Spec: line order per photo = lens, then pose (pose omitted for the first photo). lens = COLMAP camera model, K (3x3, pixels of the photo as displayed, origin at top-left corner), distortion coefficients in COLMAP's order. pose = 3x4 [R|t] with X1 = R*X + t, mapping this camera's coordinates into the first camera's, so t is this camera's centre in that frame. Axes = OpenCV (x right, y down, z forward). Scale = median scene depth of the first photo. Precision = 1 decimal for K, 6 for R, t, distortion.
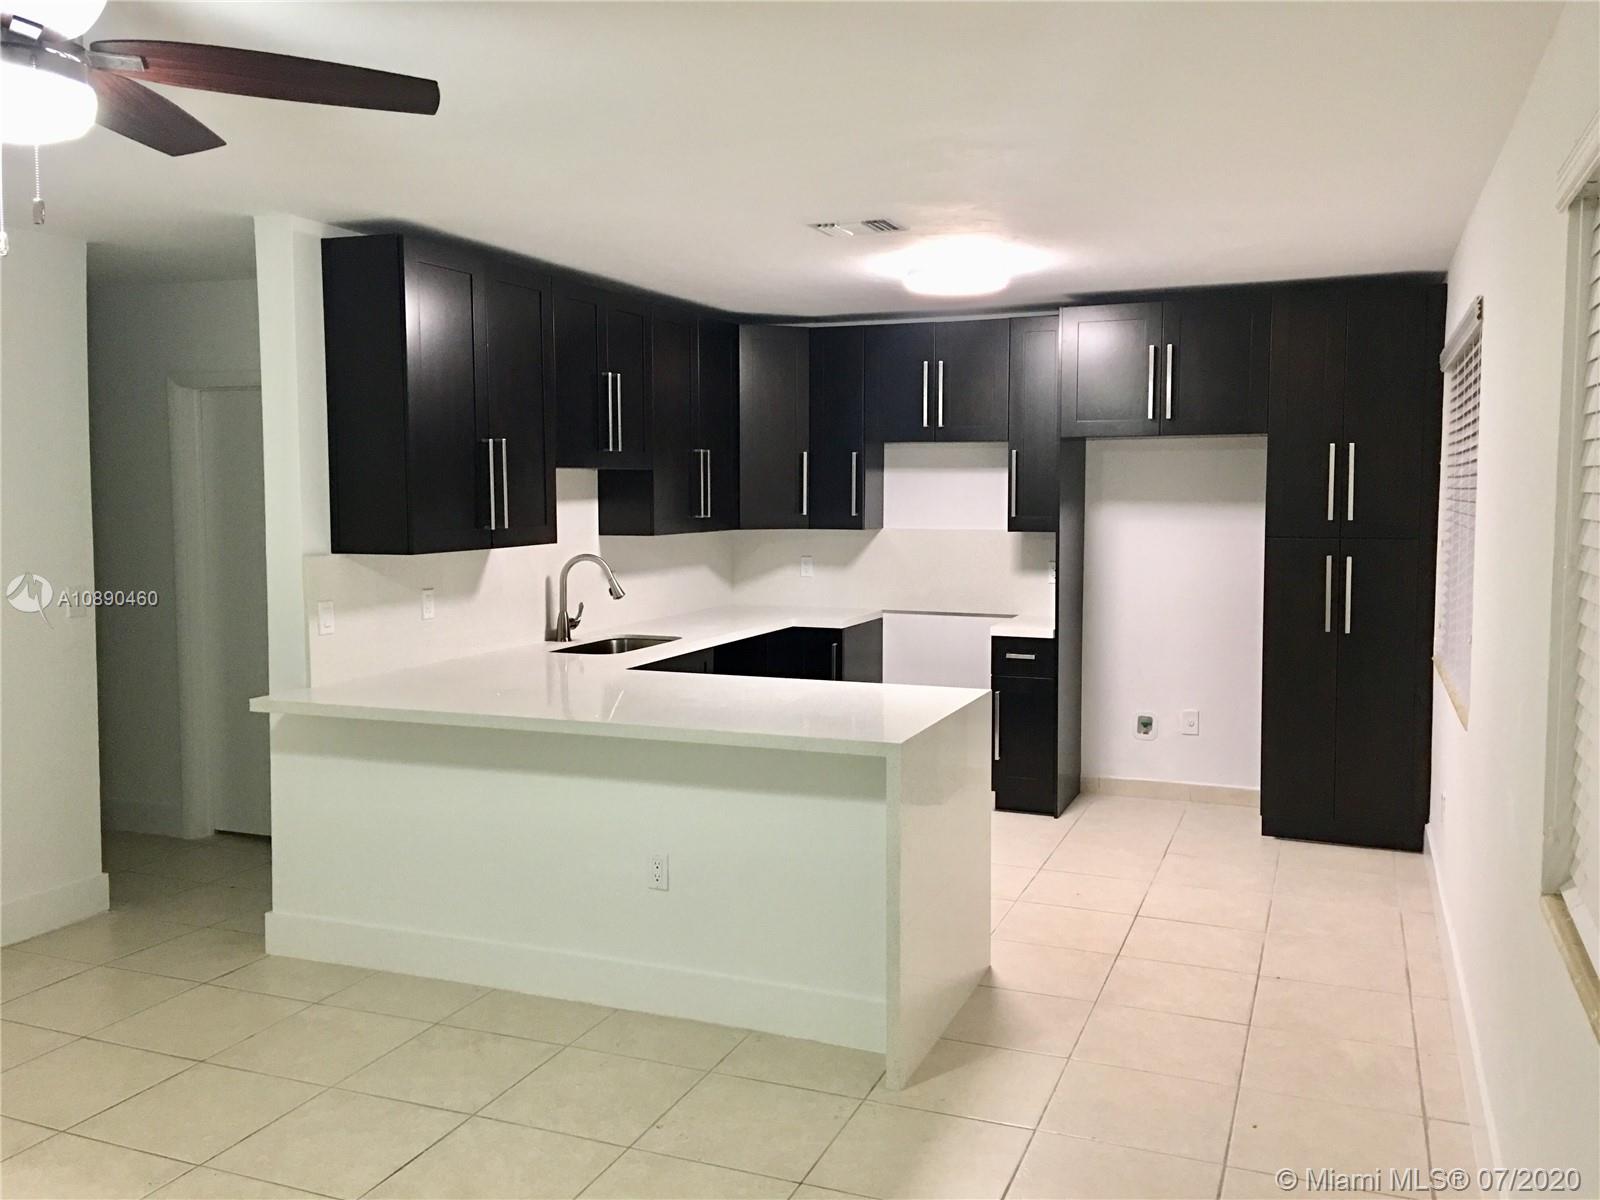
lens RADIAL K [[1357.3, 0, 793.4], [0, 1357.3, 590.6], [0, 0, 1]] dist [0.085037, -0.133845]
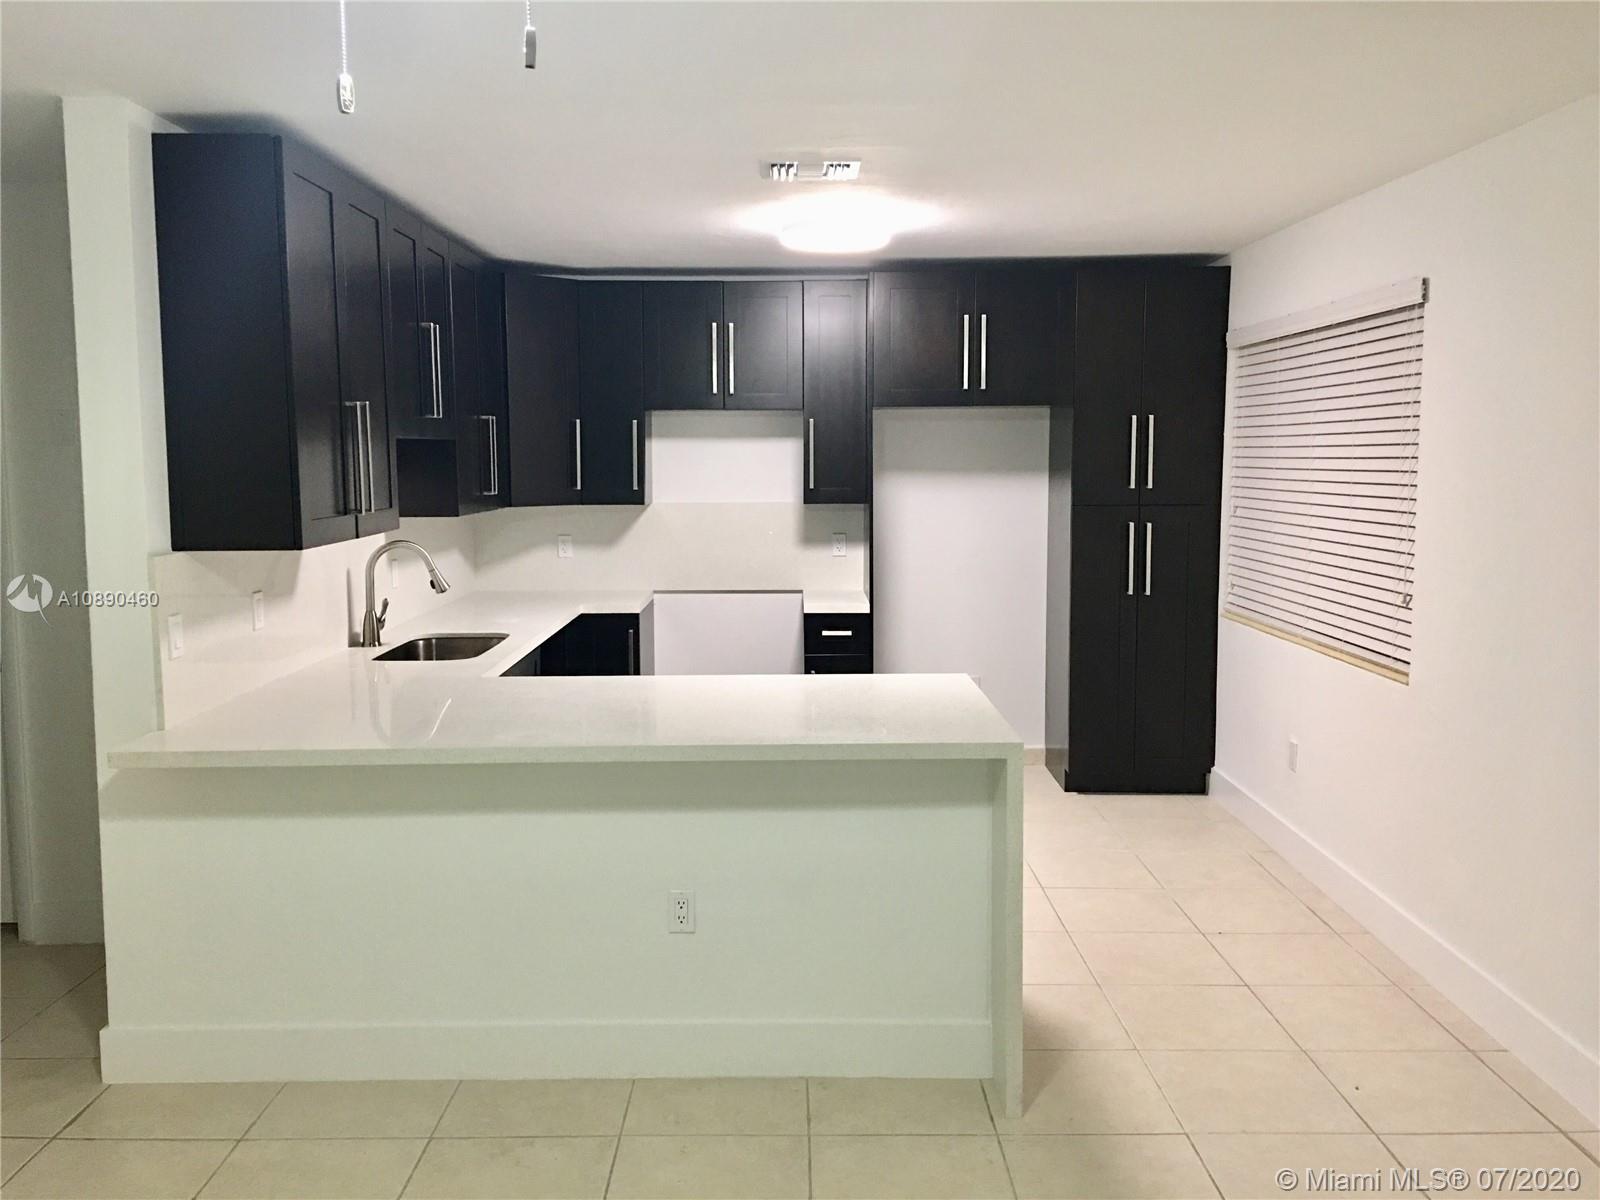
lens RADIAL K [[1350.4, 0, 797.3], [0, 1350.4, 596.6], [0, 0, 1]] dist [0.085039, -0.144938]
pose [[0.925540, -0.044433, 0.376034, -0.235205], [0.033708, 0.998817, 0.035057, -0.013268], [-0.377147, -0.019771, 0.925942, 0.128875]]
